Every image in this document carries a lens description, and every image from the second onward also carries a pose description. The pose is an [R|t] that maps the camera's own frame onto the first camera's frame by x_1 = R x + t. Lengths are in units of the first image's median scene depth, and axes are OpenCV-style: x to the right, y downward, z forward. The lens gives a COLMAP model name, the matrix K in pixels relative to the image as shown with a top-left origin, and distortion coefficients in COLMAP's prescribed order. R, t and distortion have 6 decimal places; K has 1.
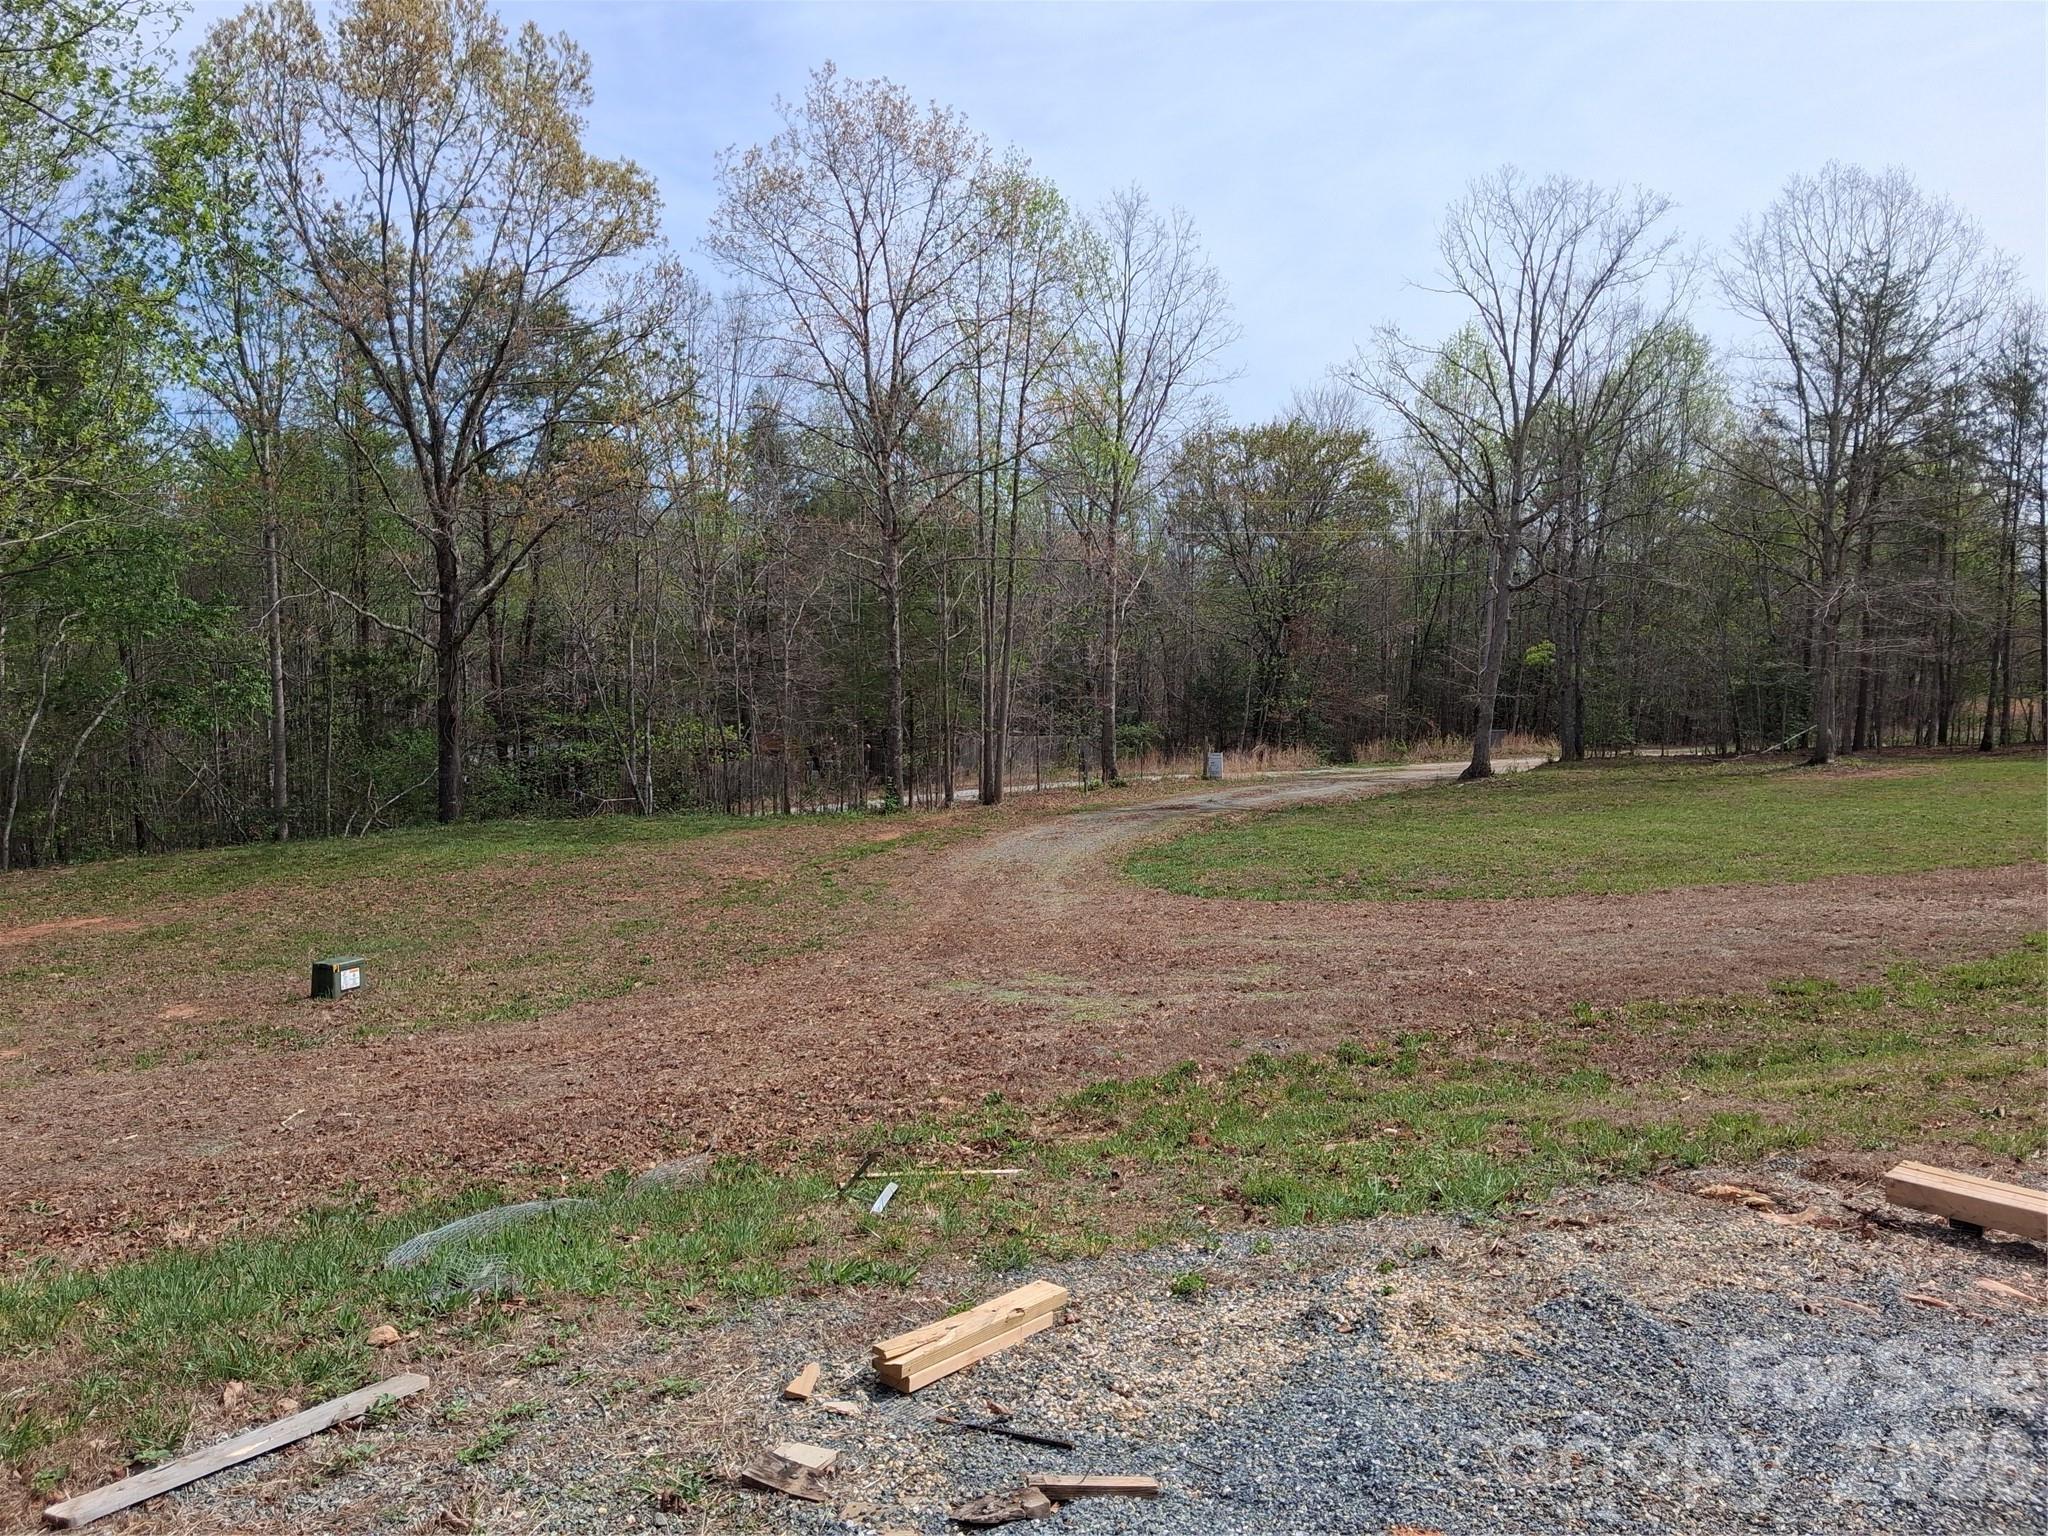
lens RADIAL K [[1640.6, 0, 1024.0], [0, 1640.6, 768.0], [0, 0, 1]] dist [0.065666, 0.008011]
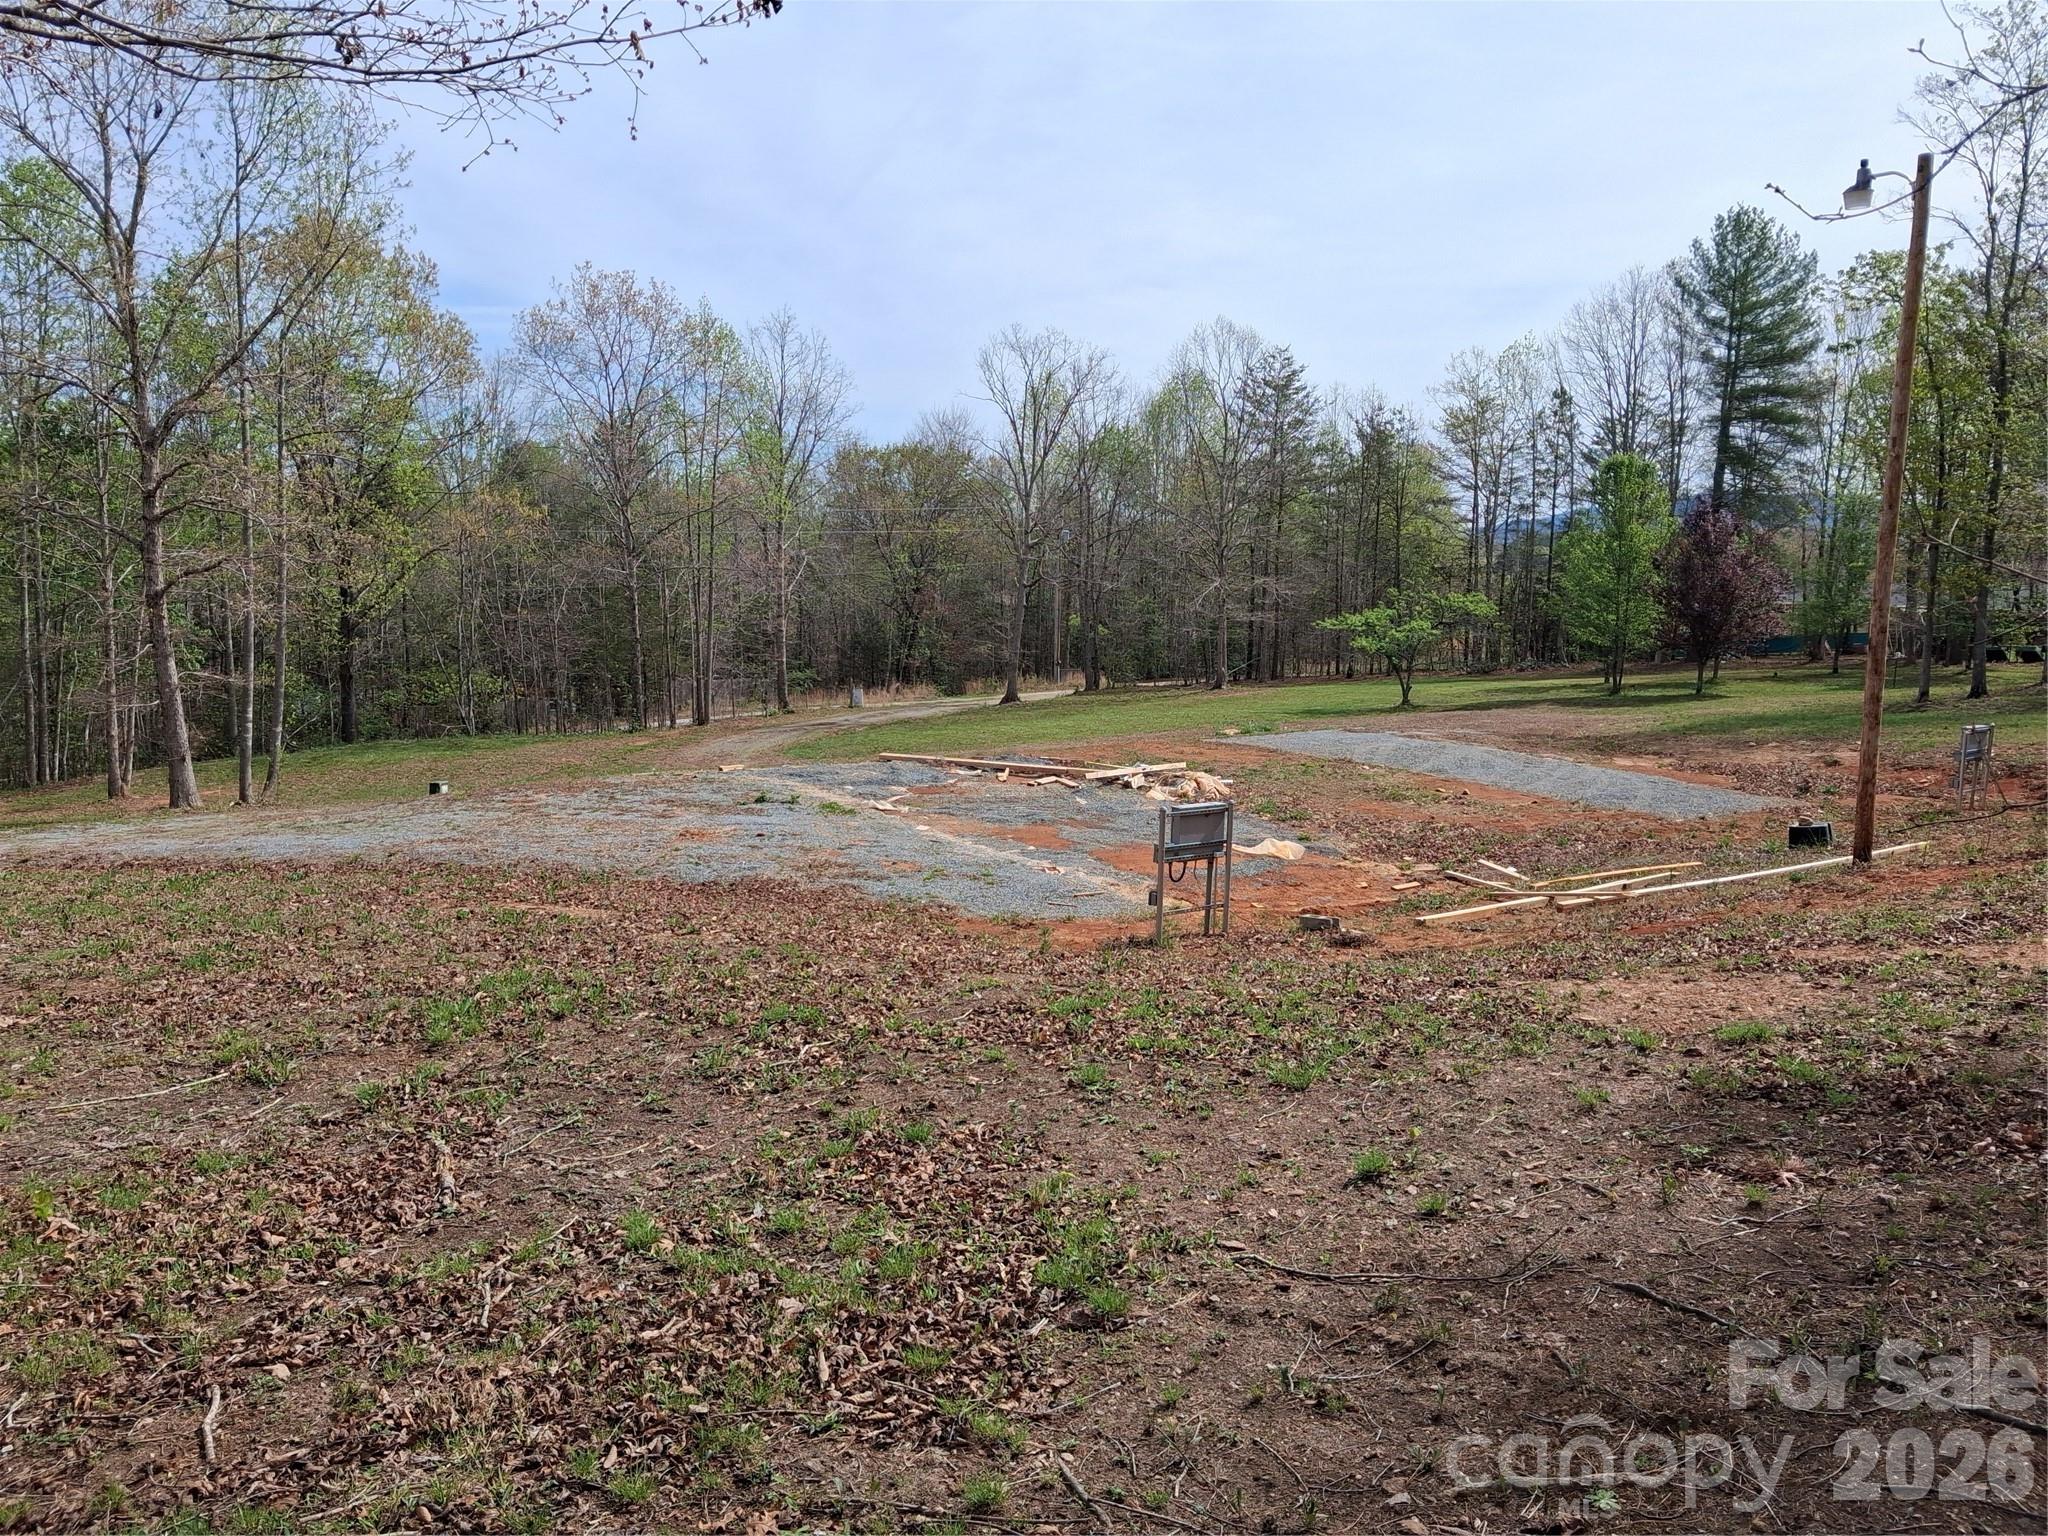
lens RADIAL K [[1640.6, 0, 1024.0], [0, 1640.6, 768.0], [0, 0, 1]] dist [0.065666, 0.008011]
pose [[0.983056, -0.027994, 0.181155, -0.004078], [0.021210, 0.999003, 0.039279, 0.006436], [-0.182074, -0.034772, 0.982670, -0.480303]]
